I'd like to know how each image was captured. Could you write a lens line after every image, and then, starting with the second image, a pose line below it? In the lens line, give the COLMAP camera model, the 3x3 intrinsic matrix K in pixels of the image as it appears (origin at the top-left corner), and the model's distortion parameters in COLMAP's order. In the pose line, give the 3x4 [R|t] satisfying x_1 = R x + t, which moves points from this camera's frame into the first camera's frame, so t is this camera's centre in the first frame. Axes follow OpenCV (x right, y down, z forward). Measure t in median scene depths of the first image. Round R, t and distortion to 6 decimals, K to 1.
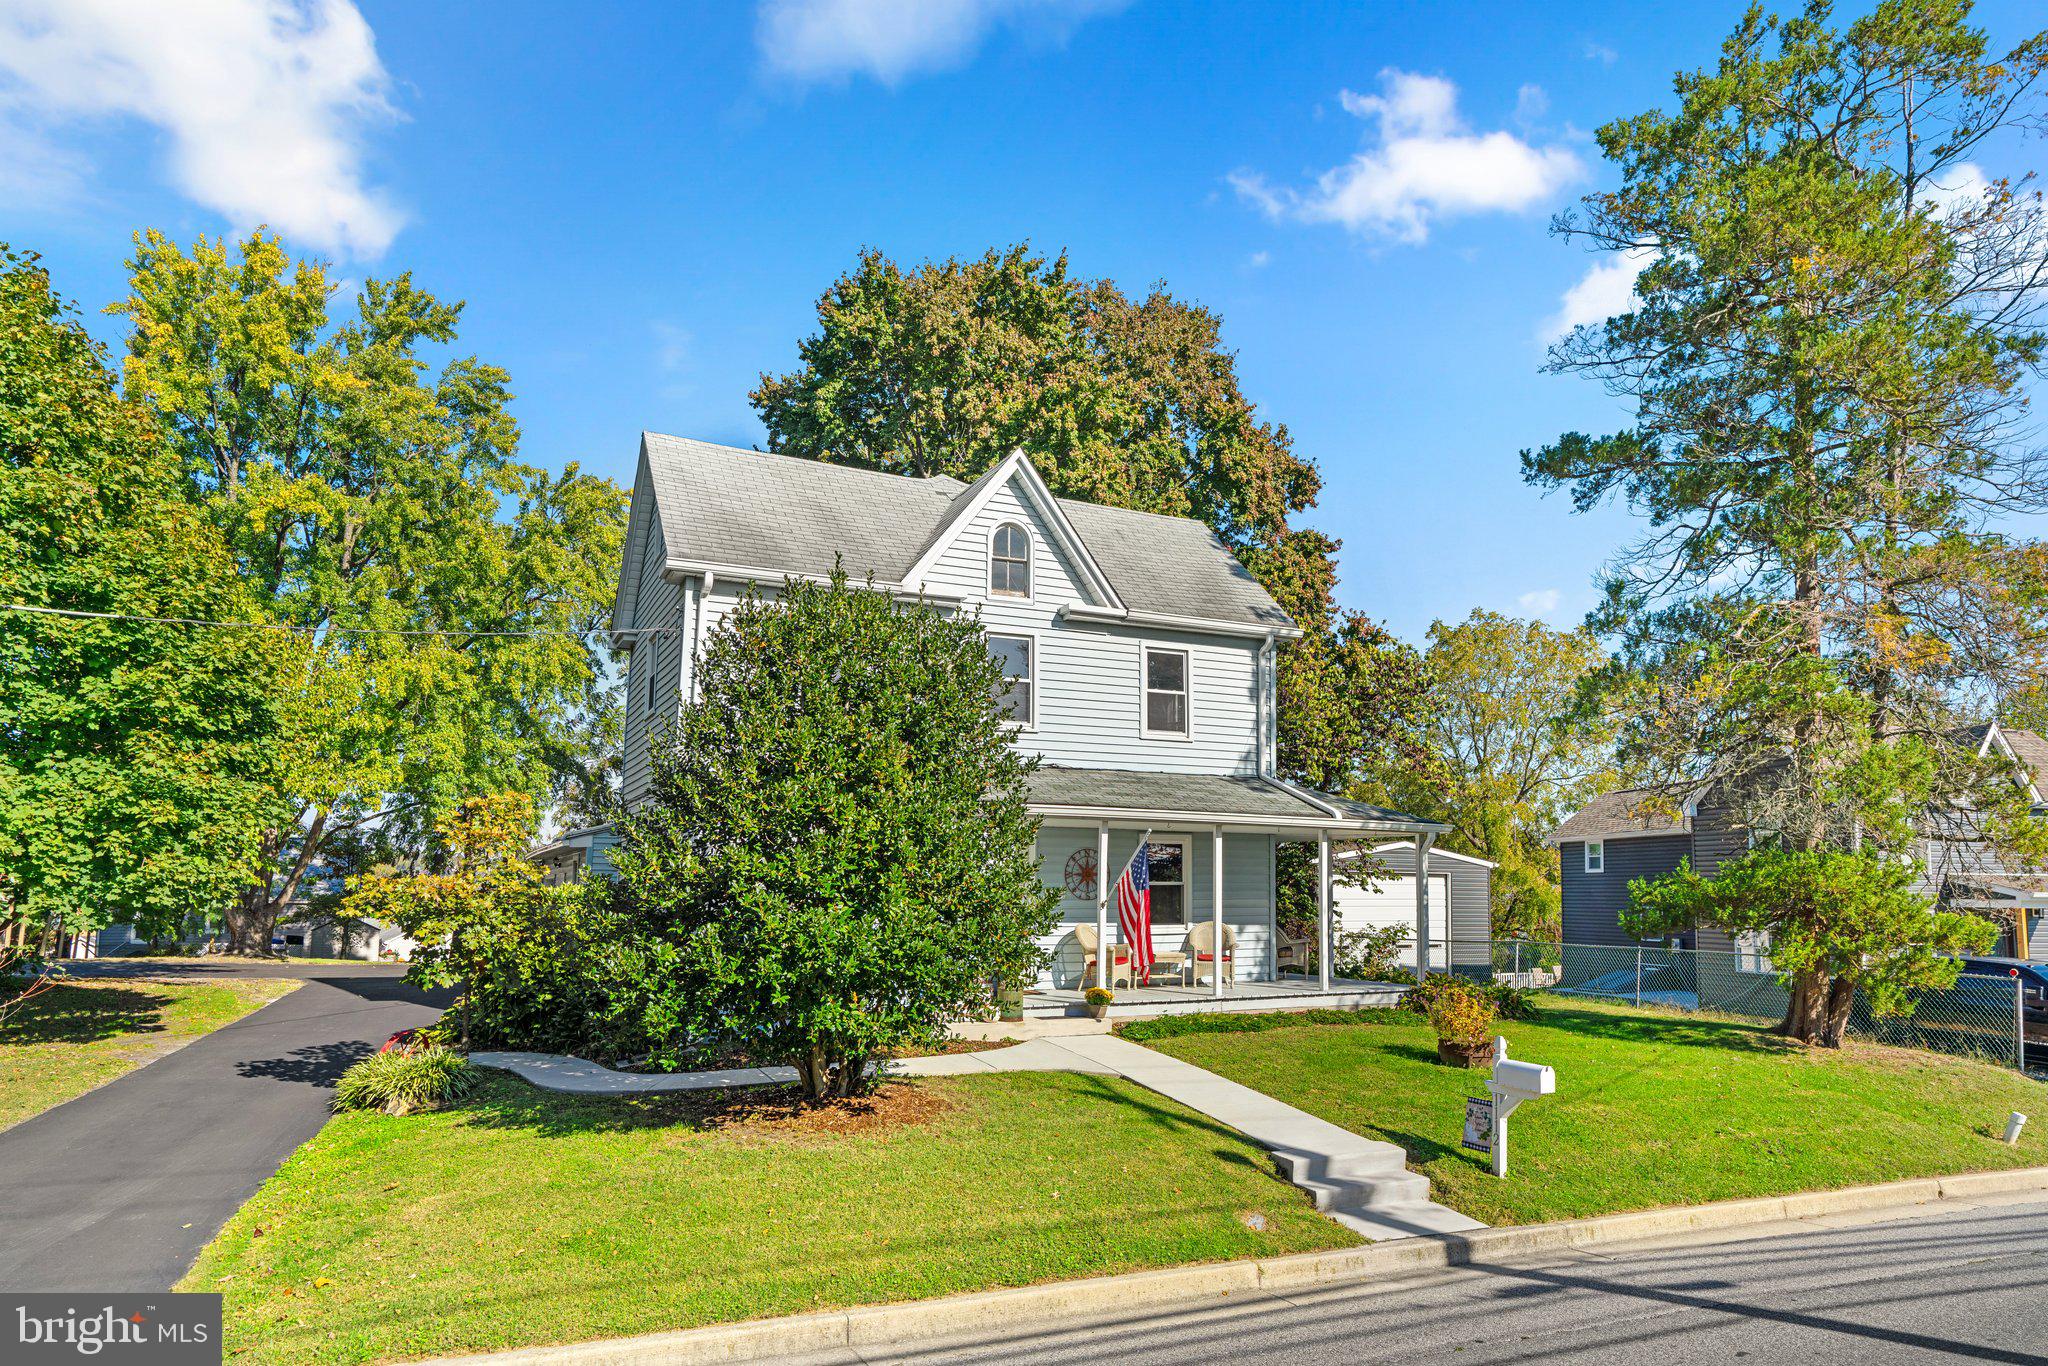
lens RADIAL K [[1373.4, 0, 1024.1], [0, 1373.4, 683.9], [0, 0, 1]] dist [-0.006867, 0.002818]
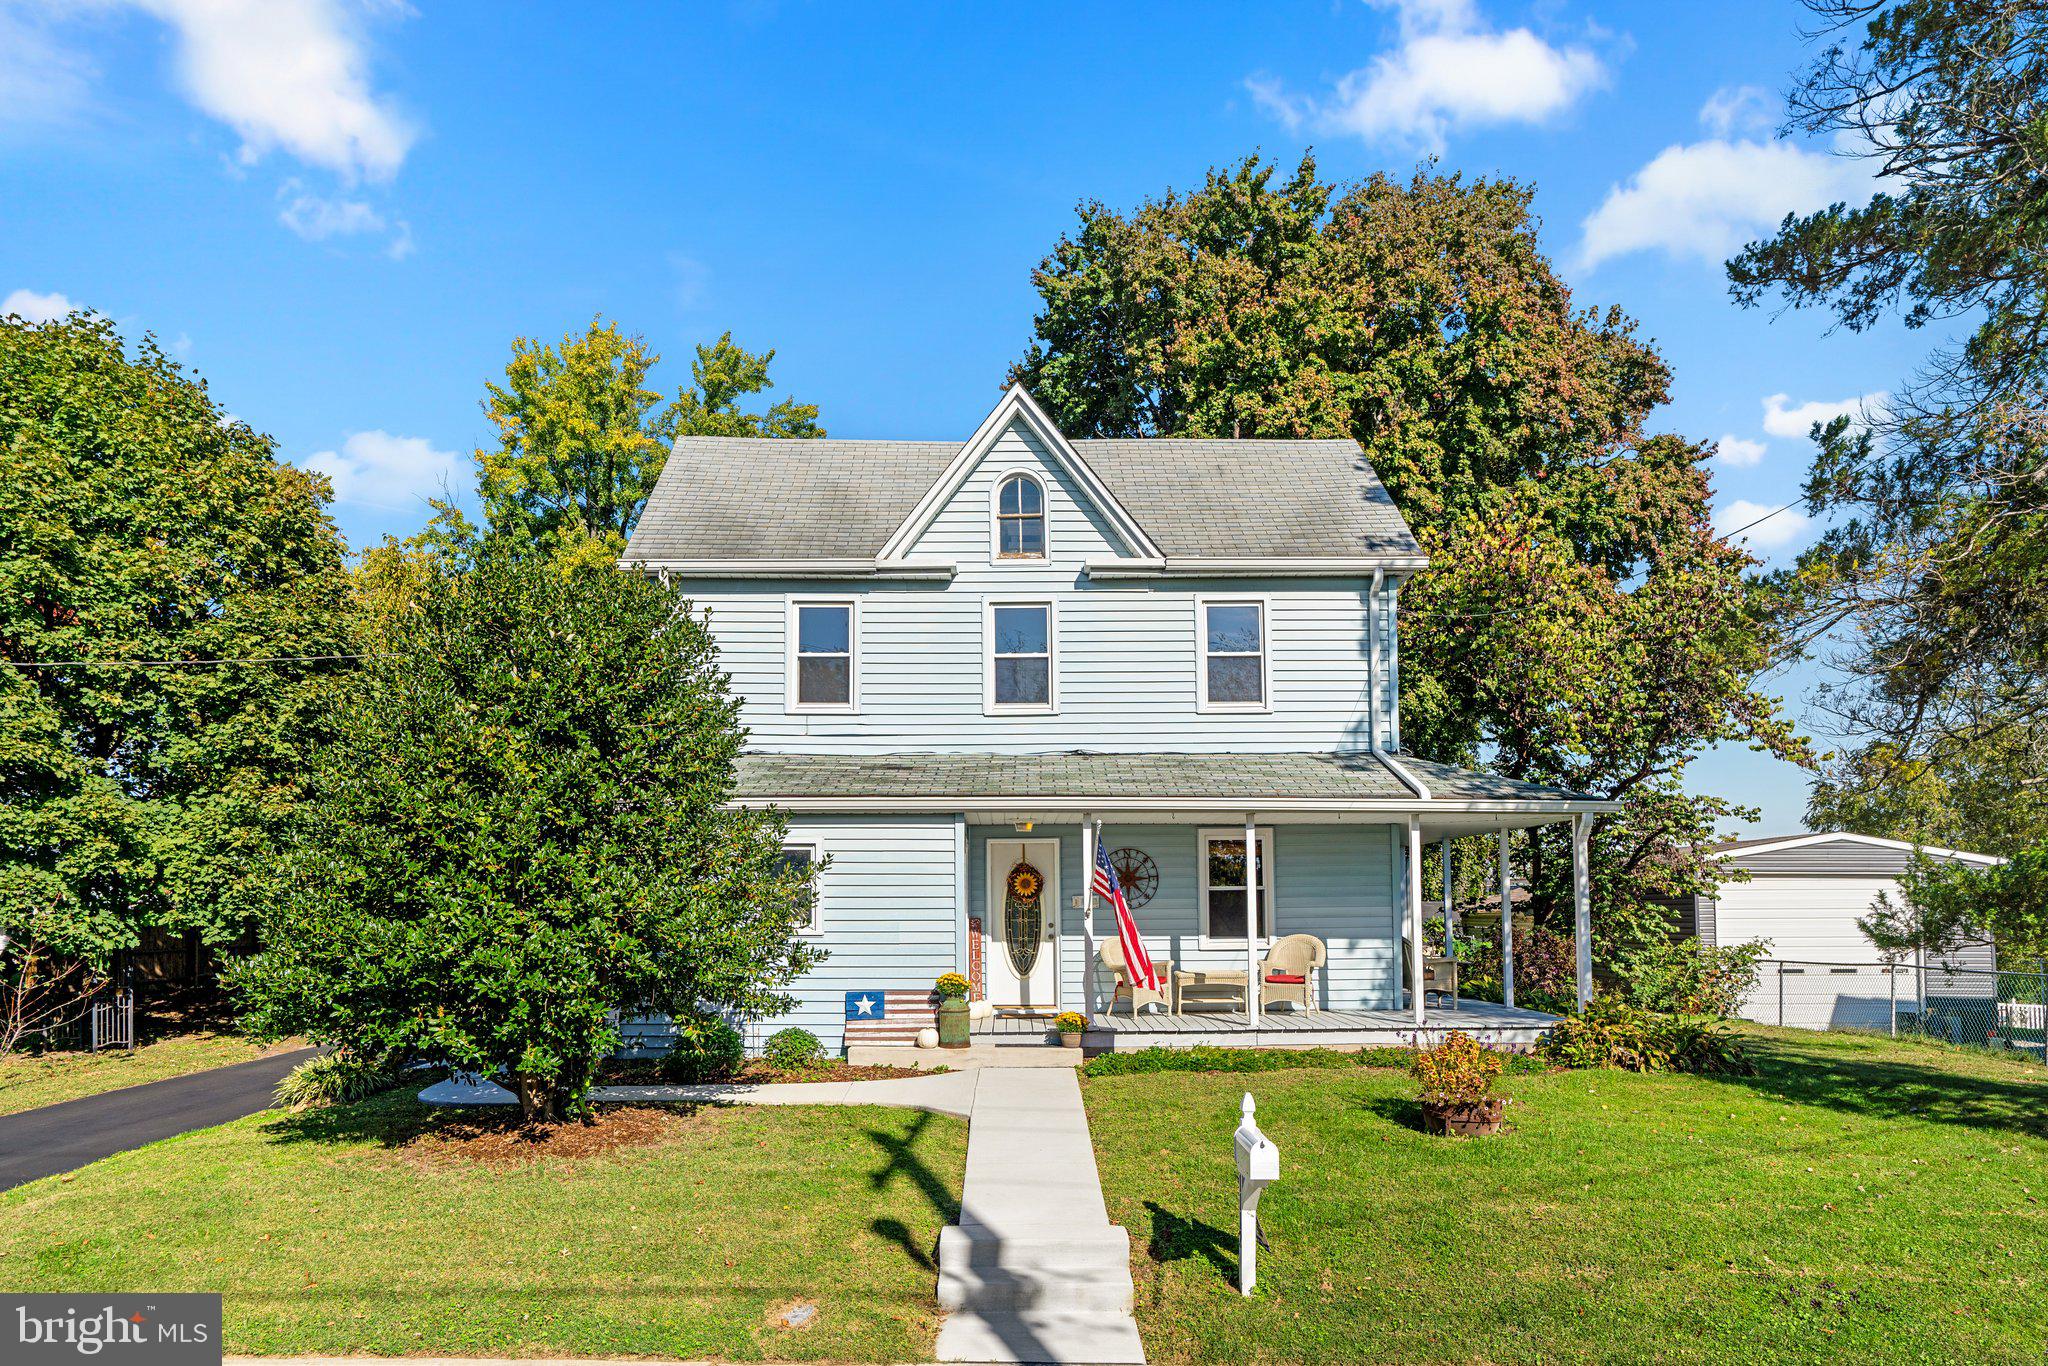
lens RADIAL K [[1373.4, 0, 1028.2], [0, 1373.4, 782.3], [0, 0, 1]] dist [-0.006867, 0.002818]
pose [[0.890374, -0.050114, -0.452463, 0.361702], [0.075603, 0.996398, 0.038416, 0.041262], [0.448908, -0.068412, 0.890955, 0.218547]]
